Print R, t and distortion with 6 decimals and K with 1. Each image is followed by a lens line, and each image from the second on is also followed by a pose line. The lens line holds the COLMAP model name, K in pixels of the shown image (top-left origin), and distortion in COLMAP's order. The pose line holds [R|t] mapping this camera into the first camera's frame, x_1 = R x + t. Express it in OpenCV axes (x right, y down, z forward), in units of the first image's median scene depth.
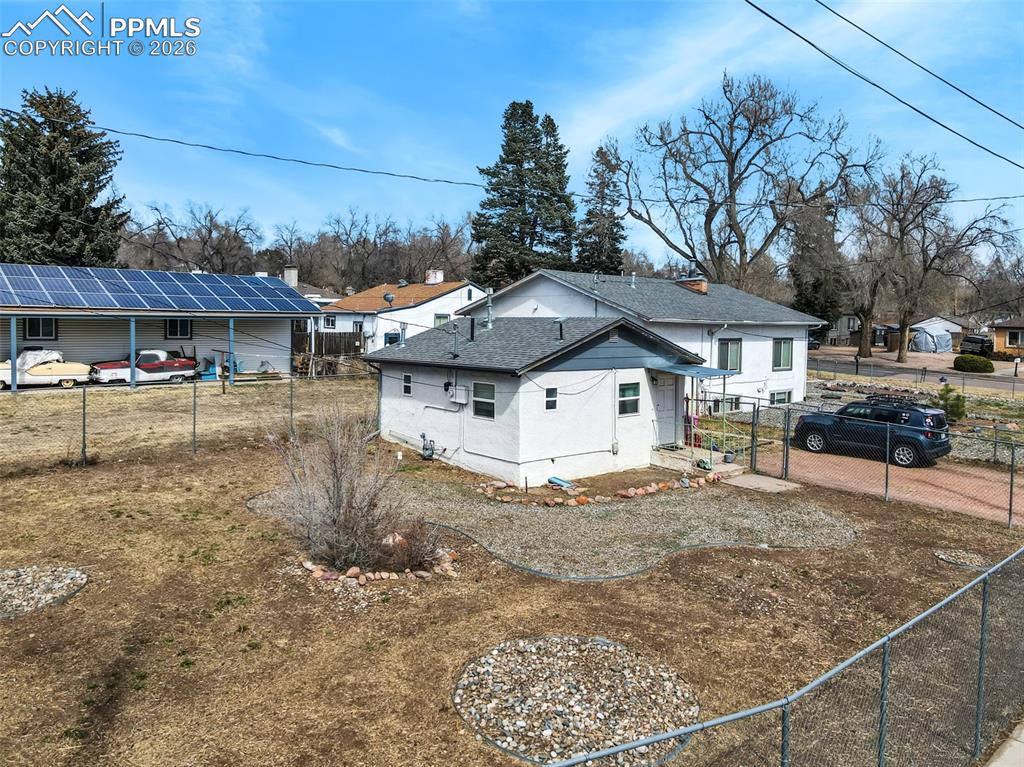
lens RADIAL K [[781.4, 0, 512.0], [0, 781.4, 383.5], [0, 0, 1]] dist [0.004747, 0.004469]
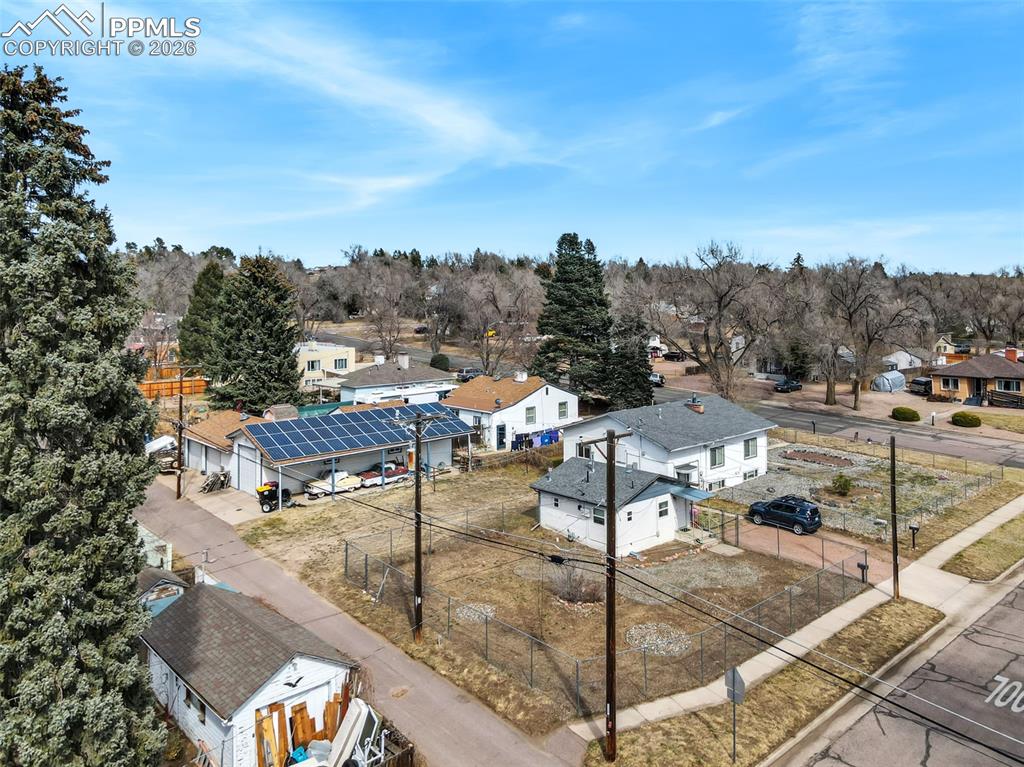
lens RADIAL K [[805.2, 0, 518.7], [0, 805.2, 299.2], [0, 0, 1]] dist [-0.002481, 0.000714]
pose [[0.999560, -0.028979, -0.006345, -0.211614], [0.028404, 0.996615, -0.077151, -0.388317], [0.008560, 0.076937, 0.996999, -1.222418]]
